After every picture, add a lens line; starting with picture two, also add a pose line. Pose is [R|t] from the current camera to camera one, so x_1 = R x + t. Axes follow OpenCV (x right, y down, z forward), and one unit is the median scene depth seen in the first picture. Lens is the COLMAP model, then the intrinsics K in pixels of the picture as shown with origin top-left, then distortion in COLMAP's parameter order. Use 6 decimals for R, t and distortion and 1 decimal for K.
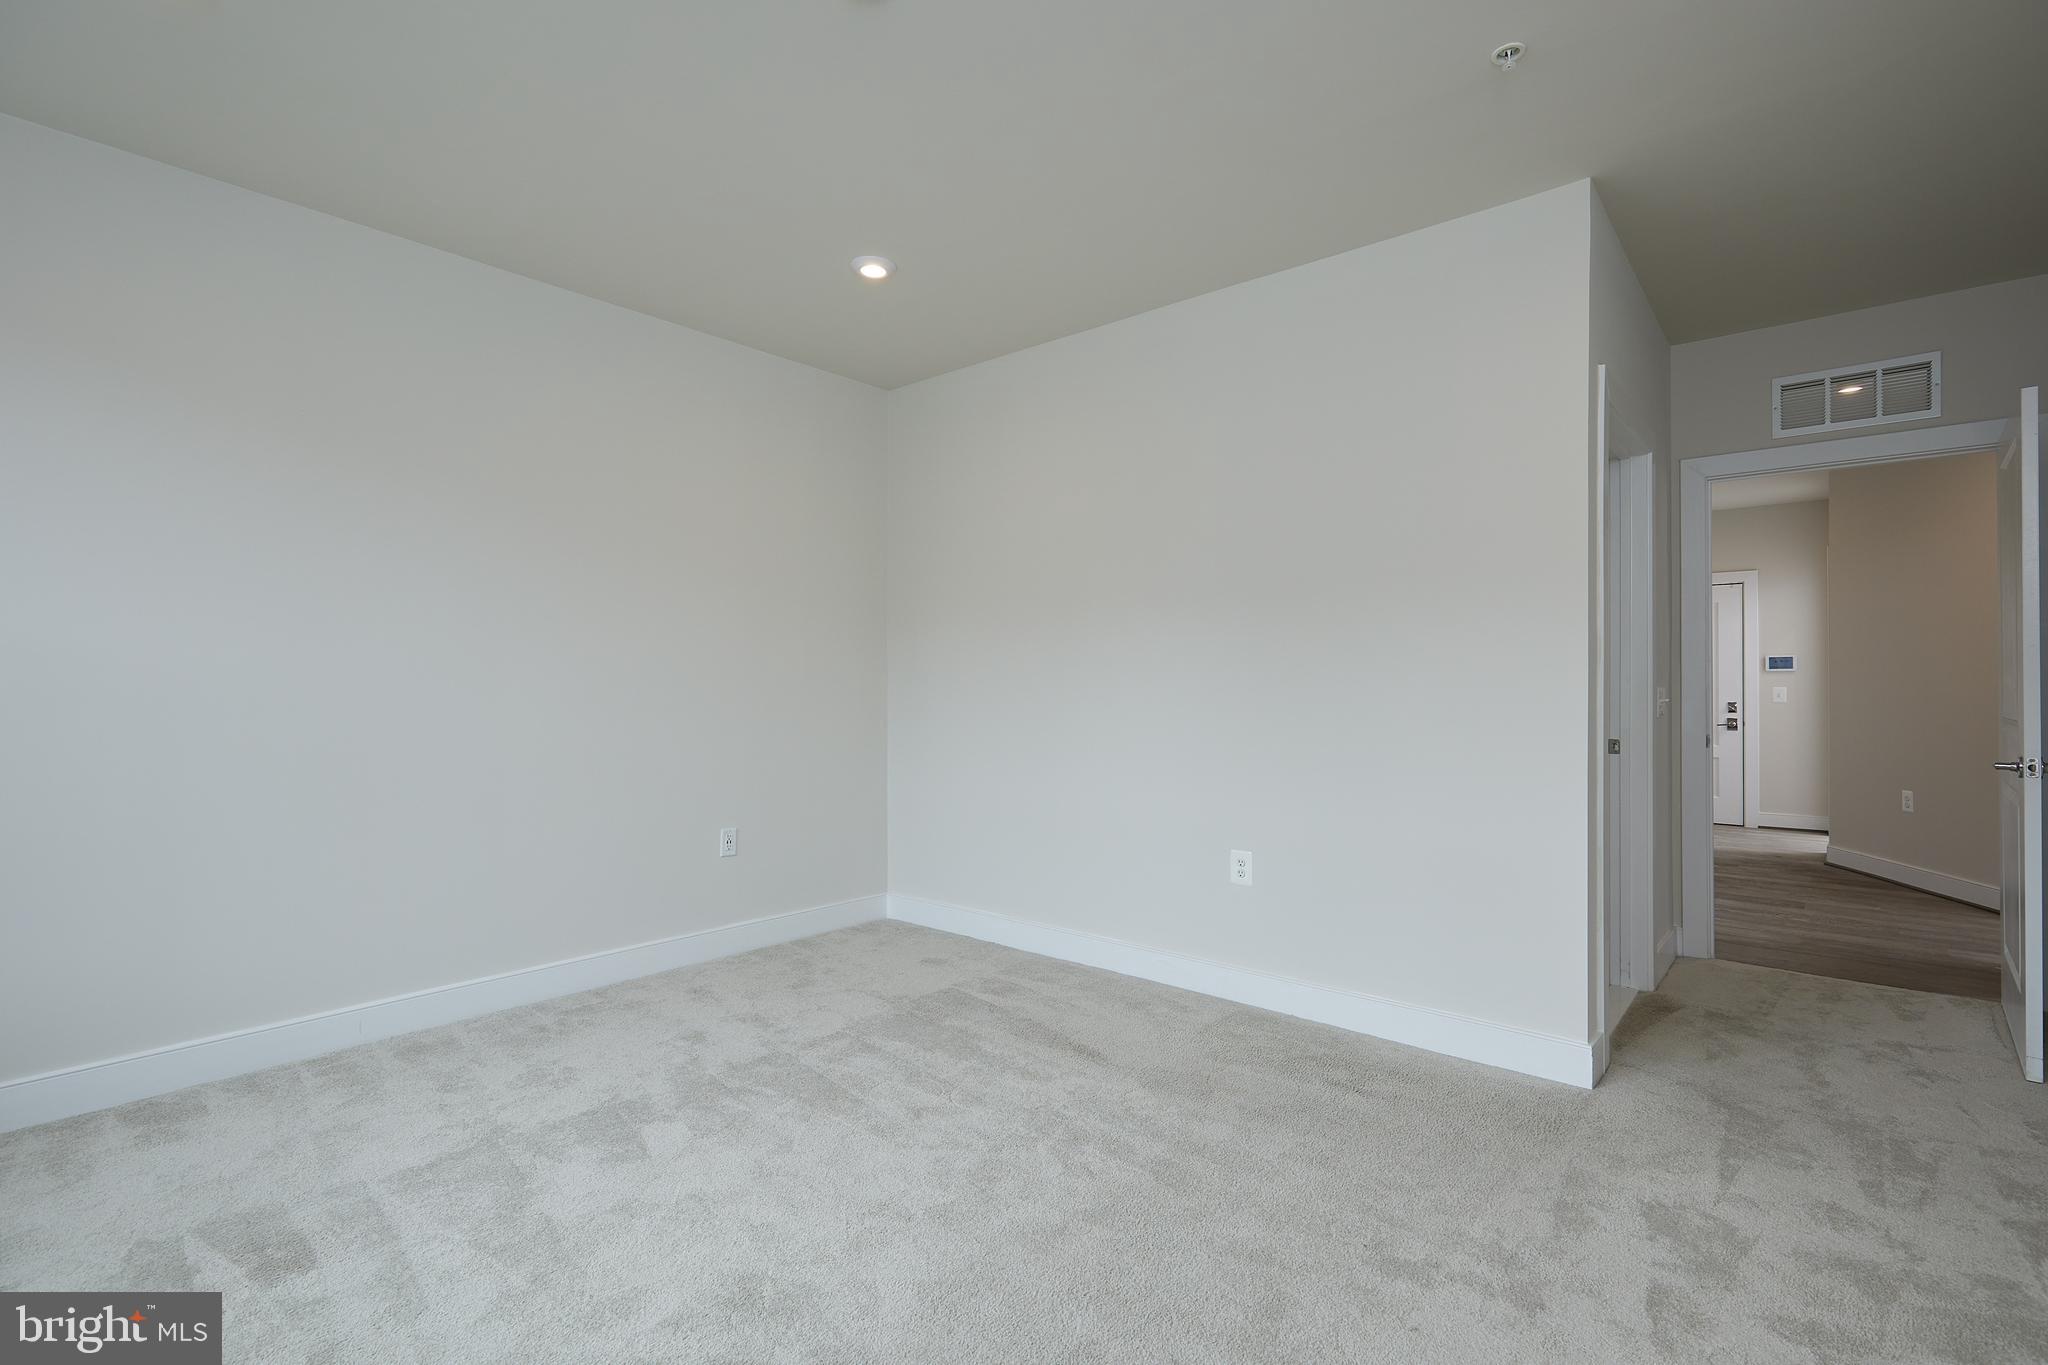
lens RADIAL K [[939.8, 0, 1029.7], [0, 939.8, 691.1], [0, 0, 1]] dist [0.002714, 0.000443]
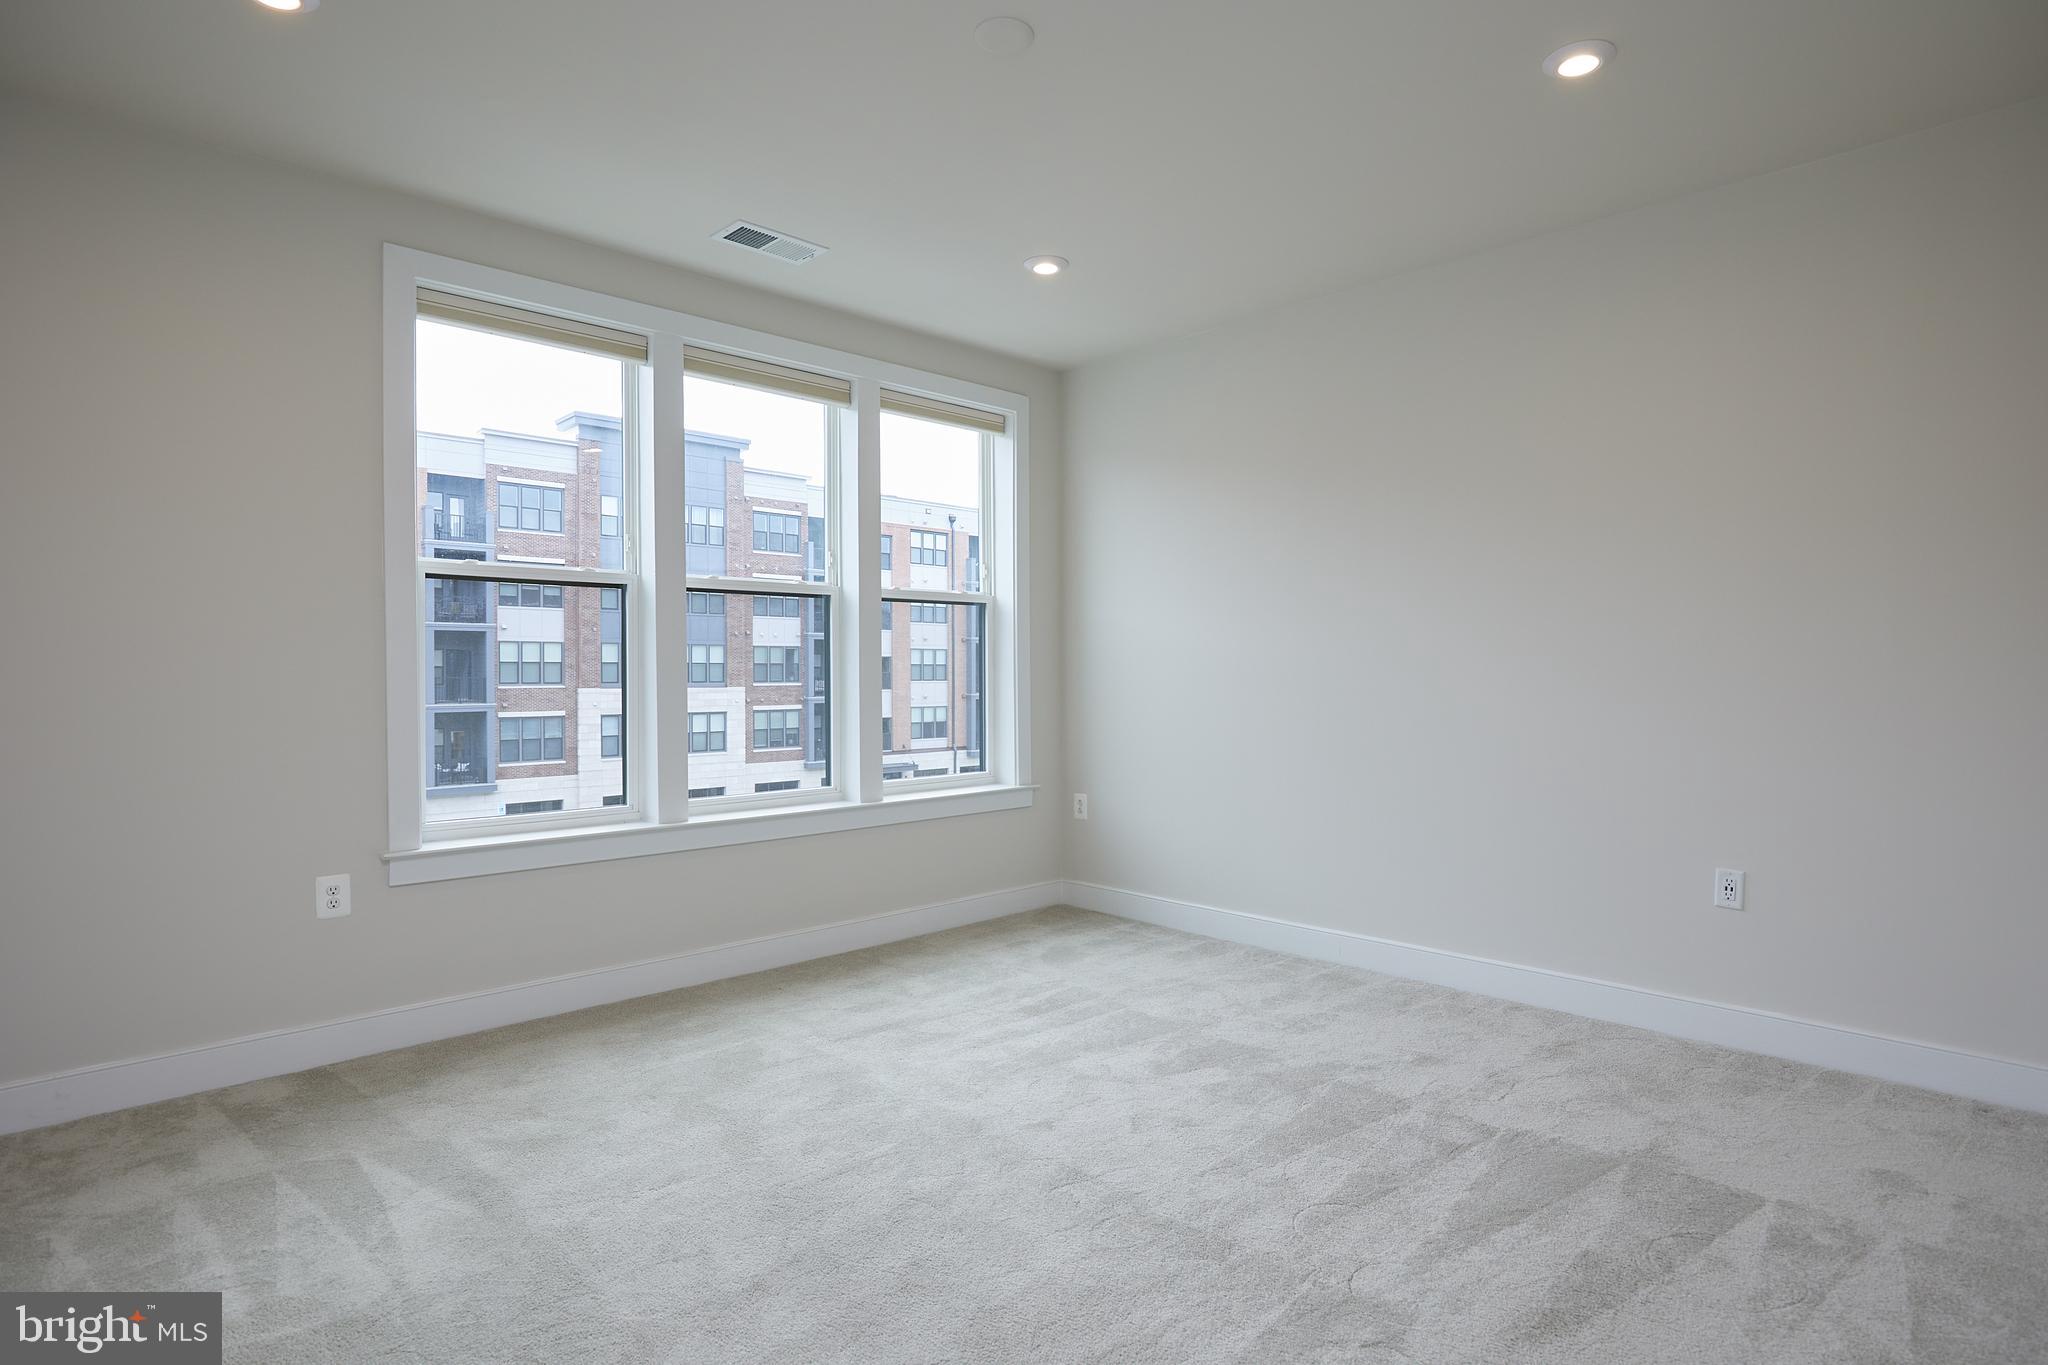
lens RADIAL K [[1063.0, 0, 1028.9], [0, 1063.0, 683.2], [0, 0, 1]] dist [-0.026832, -0.000692]
pose [[-0.102245, 0.015029, -0.994646, 0.719553], [0.004244, 0.999883, 0.014672, -0.014286], [0.994750, -0.002721, -0.102296, 0.752137]]
